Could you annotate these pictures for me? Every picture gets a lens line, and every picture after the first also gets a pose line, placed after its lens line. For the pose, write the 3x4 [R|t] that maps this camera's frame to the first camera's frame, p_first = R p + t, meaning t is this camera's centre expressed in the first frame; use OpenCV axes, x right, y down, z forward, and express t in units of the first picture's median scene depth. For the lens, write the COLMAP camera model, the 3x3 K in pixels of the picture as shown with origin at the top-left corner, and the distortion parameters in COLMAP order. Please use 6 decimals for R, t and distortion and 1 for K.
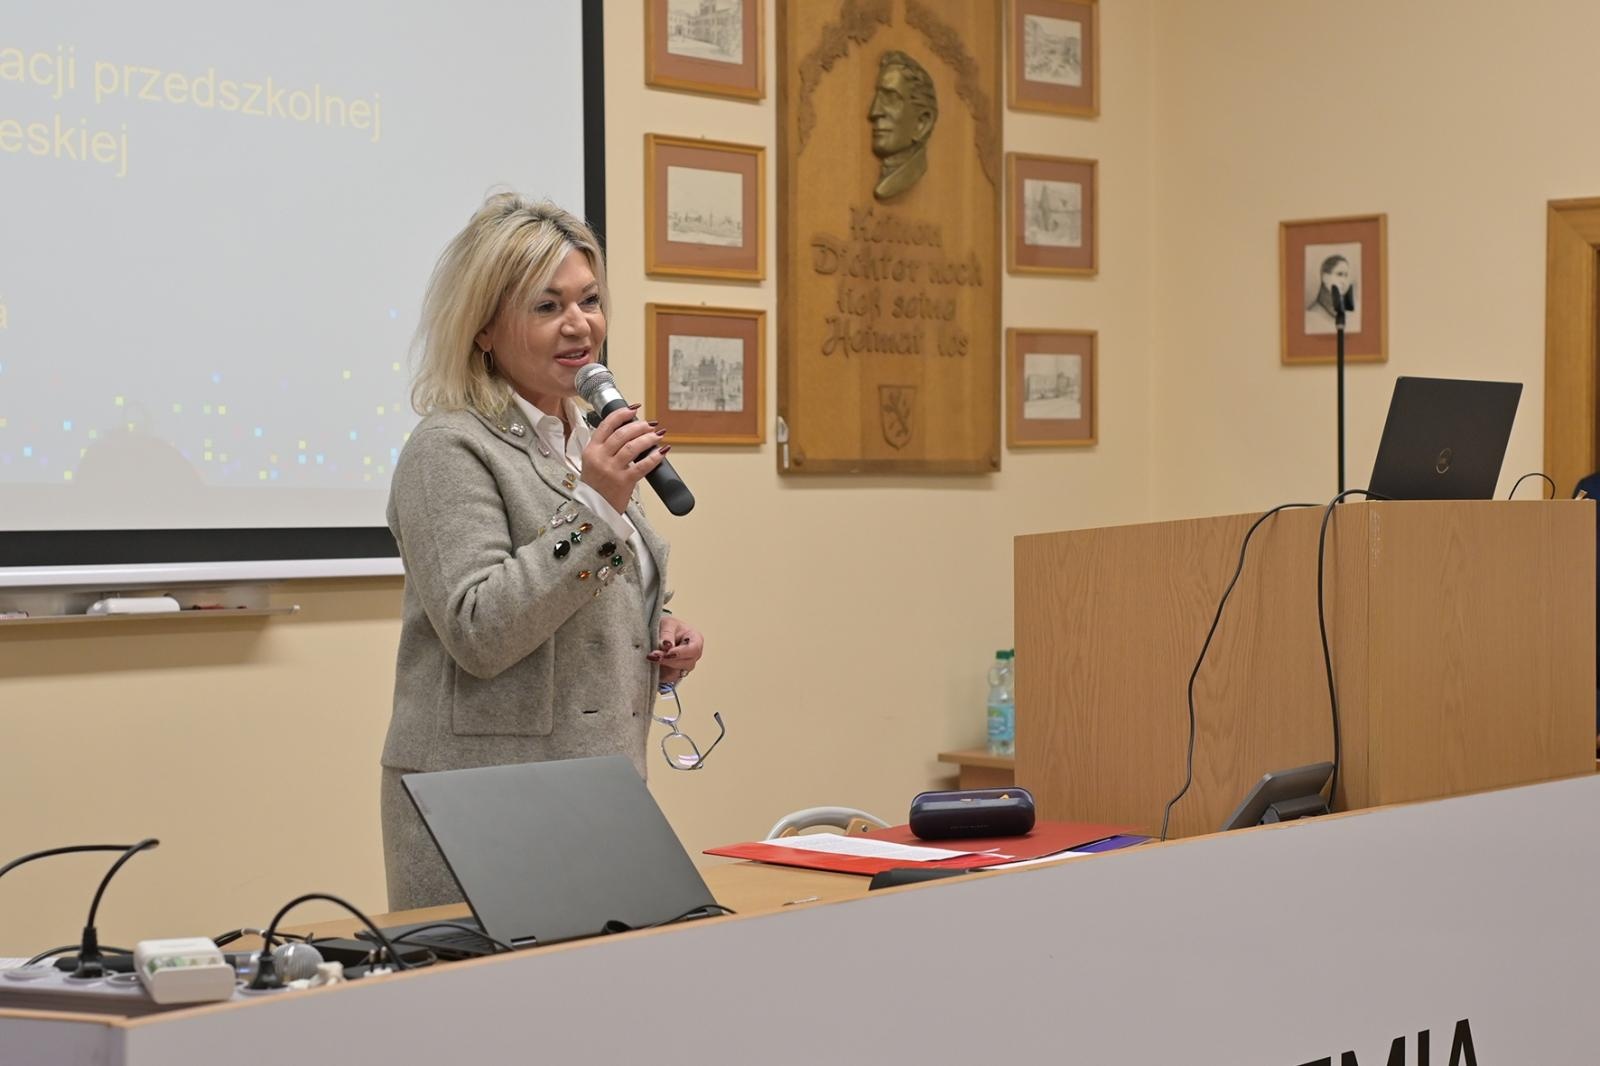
lens RADIAL K [[2825.6, 0, 742.2], [0, 2825.6, 516.5], [0, 0, 1]] dist [0.012393, 0.000000]
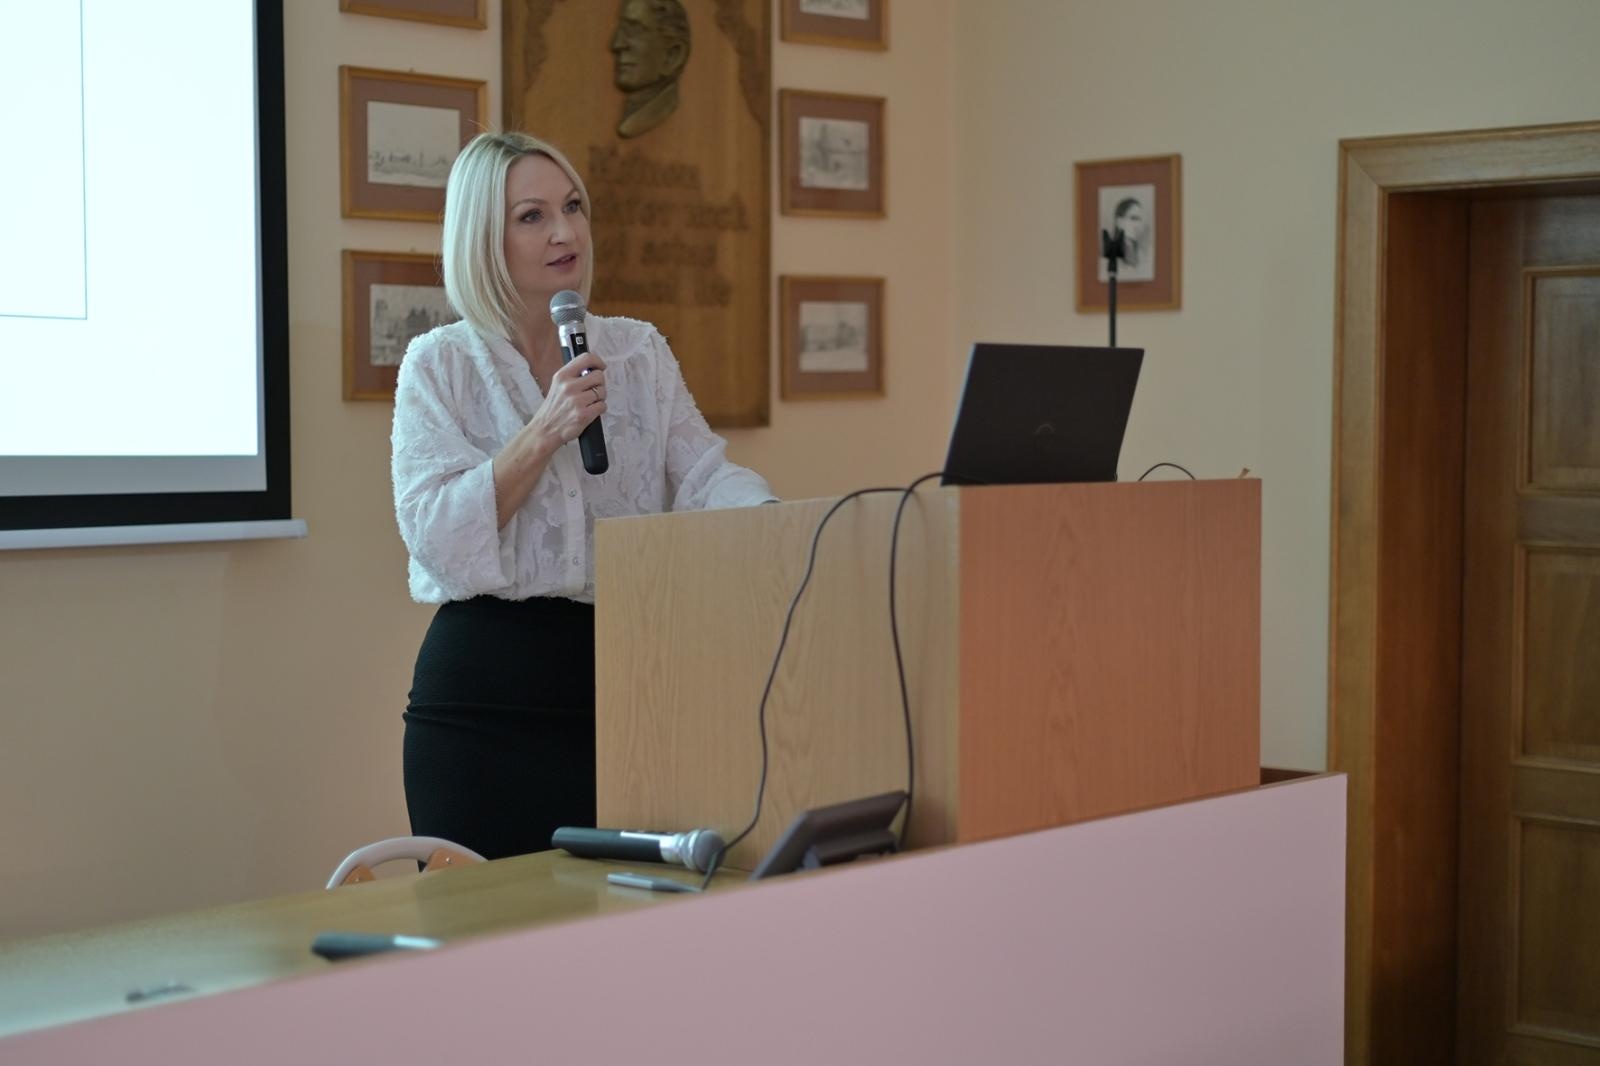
lens RADIAL K [[2636.4, 0, 808.7], [0, 2636.4, 517.6], [0, 0, 1]] dist [0.011189, 0.000000]
pose [[0.999997, -0.000110, 0.002380, 0.108754], [0.000042, 0.999583, 0.028875, -0.011815], [-0.002382, -0.028874, 0.999580, 0.123463]]
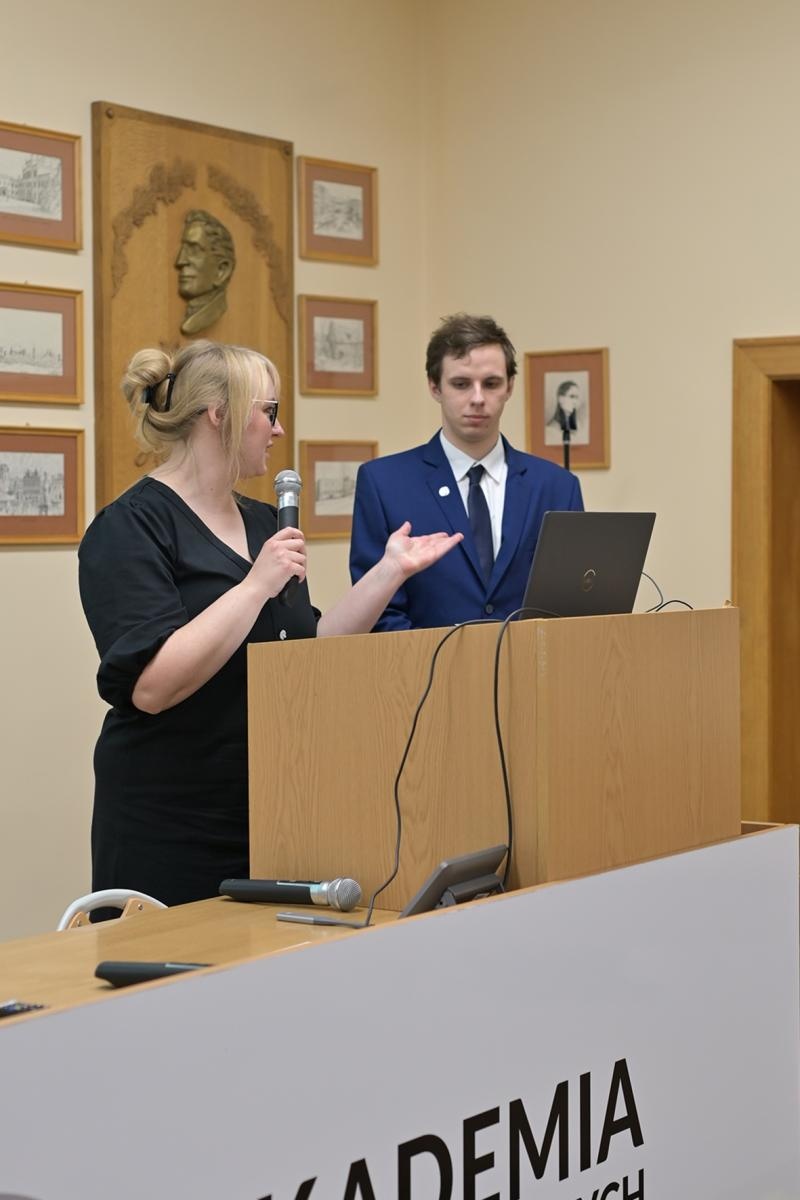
lens RADIAL K [[2205.6, 0, 471.7], [0, 2205.6, 549.2], [0, 0, 1]] dist [0.033795, 0.000000]
pose [[0.991526, -0.005286, 0.129803, 0.047434], [0.005345, 0.999986, -0.000106, -0.021280], [-0.129801, 0.000799, 0.991540, 0.062792]]
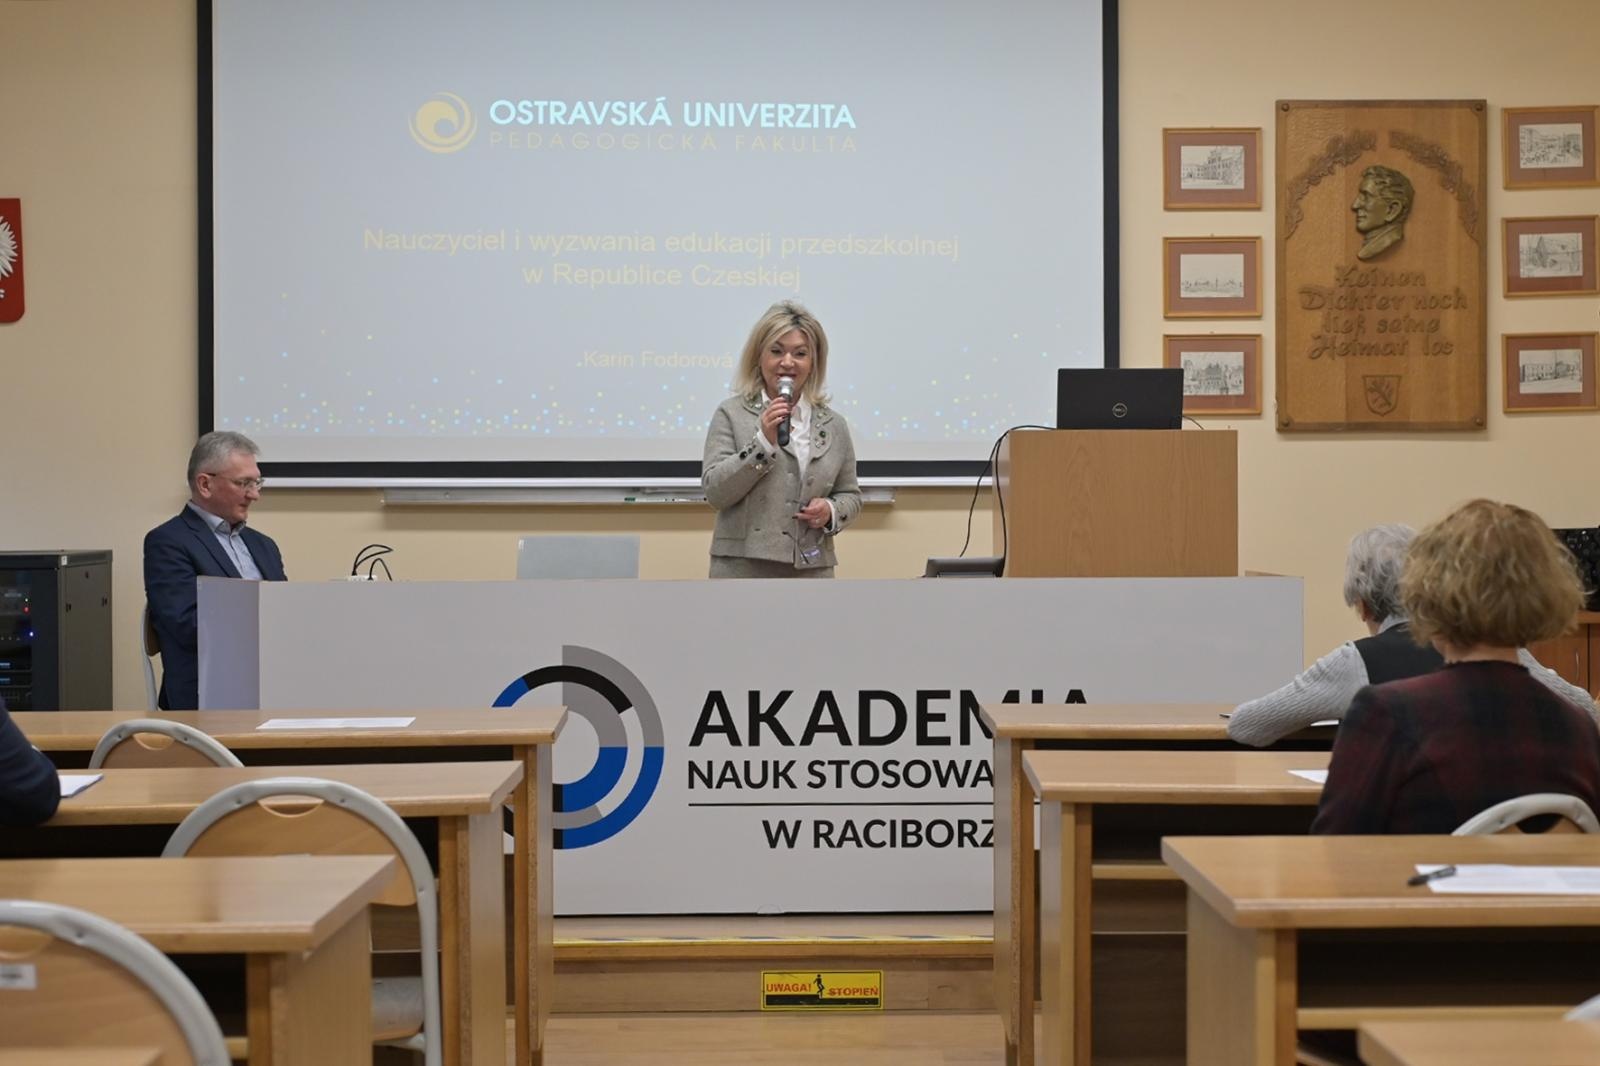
lens RADIAL K [[2636.4, 0, 813.3], [0, 2636.4, 519.1], [0, 0, 1]] dist [0.011189, 0.000000]
pose [[0.696736, 0.003594, -0.717319, 0.915388], [-0.004822, 0.999988, 0.000326, 0.036341], [0.717312, 0.003232, 0.696745, -0.269077]]
